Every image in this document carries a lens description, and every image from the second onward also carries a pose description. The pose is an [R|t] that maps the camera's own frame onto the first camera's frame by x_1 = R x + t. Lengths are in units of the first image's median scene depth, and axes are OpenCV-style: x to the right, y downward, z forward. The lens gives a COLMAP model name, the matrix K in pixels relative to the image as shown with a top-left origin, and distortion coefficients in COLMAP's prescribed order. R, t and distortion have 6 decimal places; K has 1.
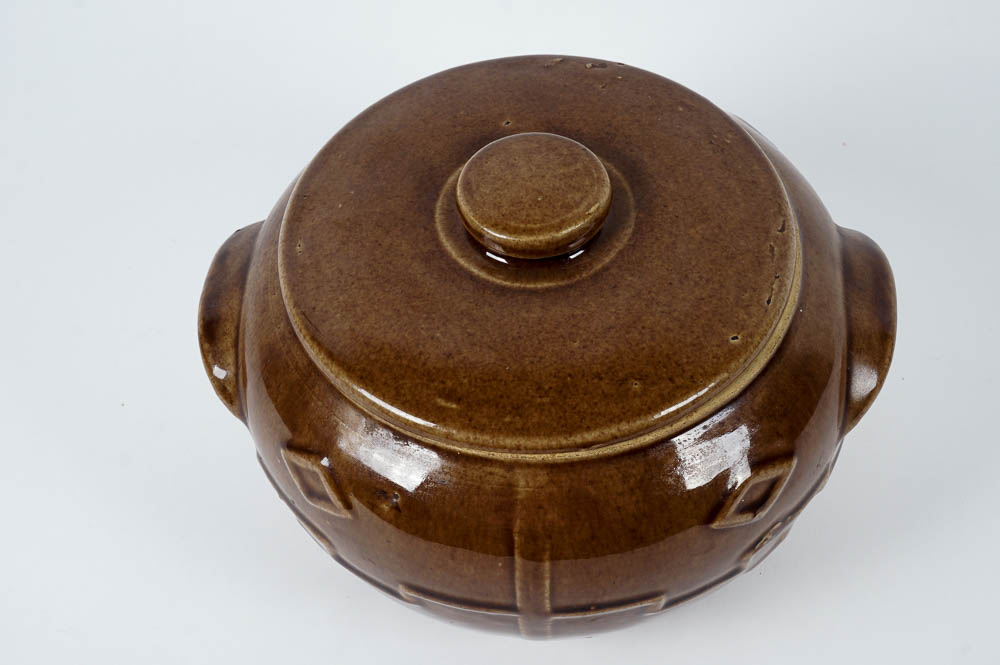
lens RADIAL K [[1656.0, 0, 499.1], [0, 1656.0, 333.9], [0, 0, 1]] dist [0.021761, 0.000000]
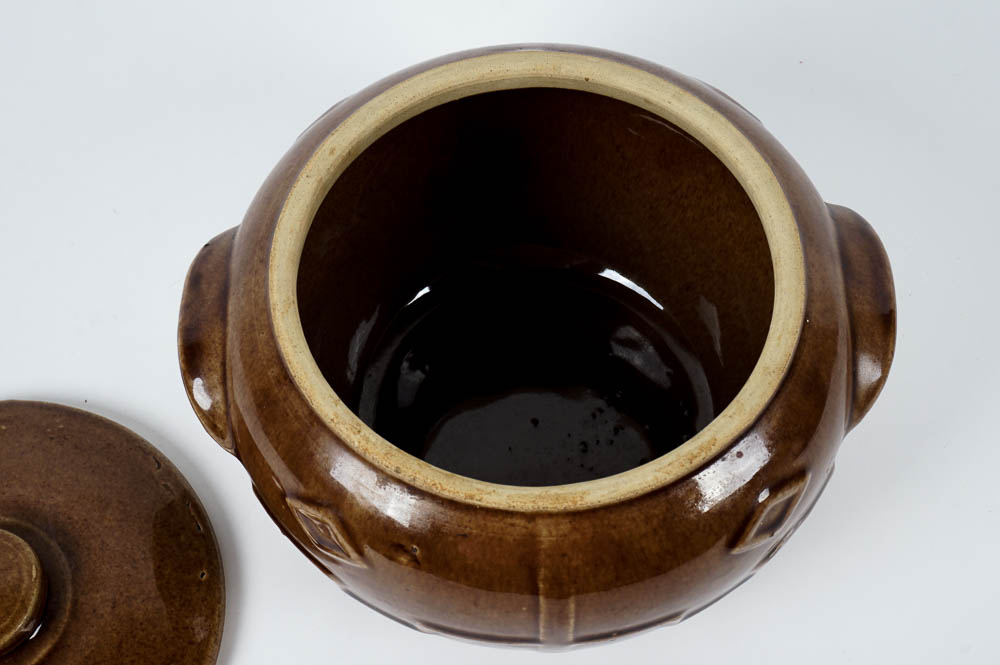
lens RADIAL K [[1656.0, 0, 503.1], [0, 1656.0, 330.5], [0, 0, 1]] dist [0.021761, 0.000000]
pose [[0.994590, -0.069410, 0.077289, -0.076707], [0.056395, 0.985601, 0.159407, -0.182438], [-0.087241, -0.154185, 0.984183, 0.051243]]
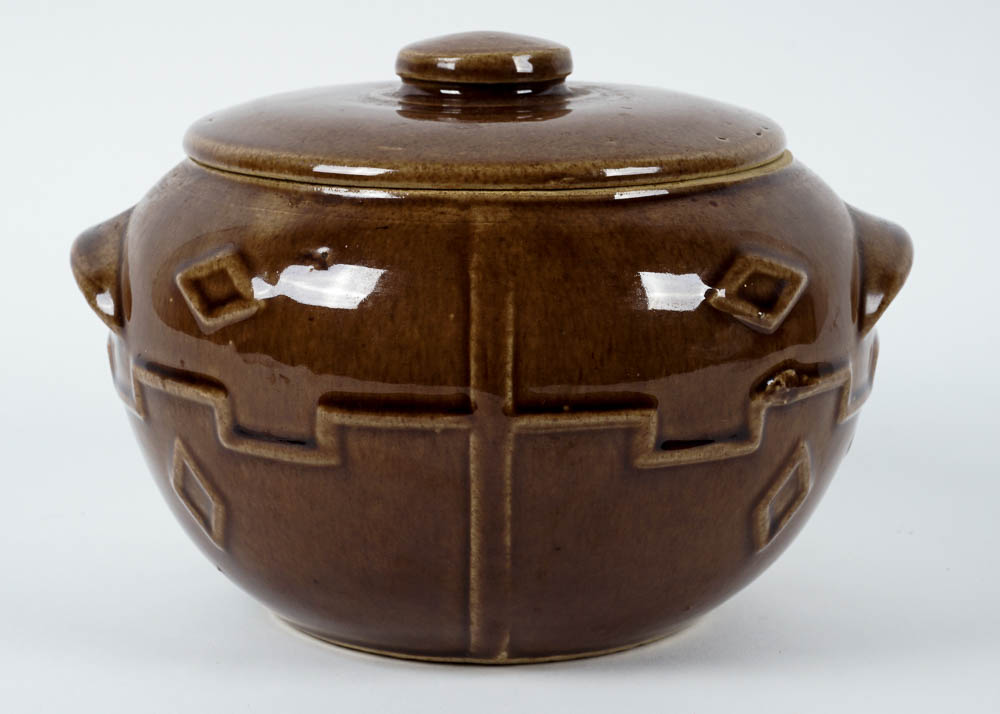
lens RADIAL K [[2696.2, 0, 499.8], [0, 2696.2, 357.1], [0, 0, 1]] dist [-0.192987, 0.000000]
pose [[0.997263, 0.036294, 0.064415, -0.059569], [0.013304, 0.768914, -0.639213, 0.987295], [-0.072729, 0.638321, 0.766327, 0.005696]]
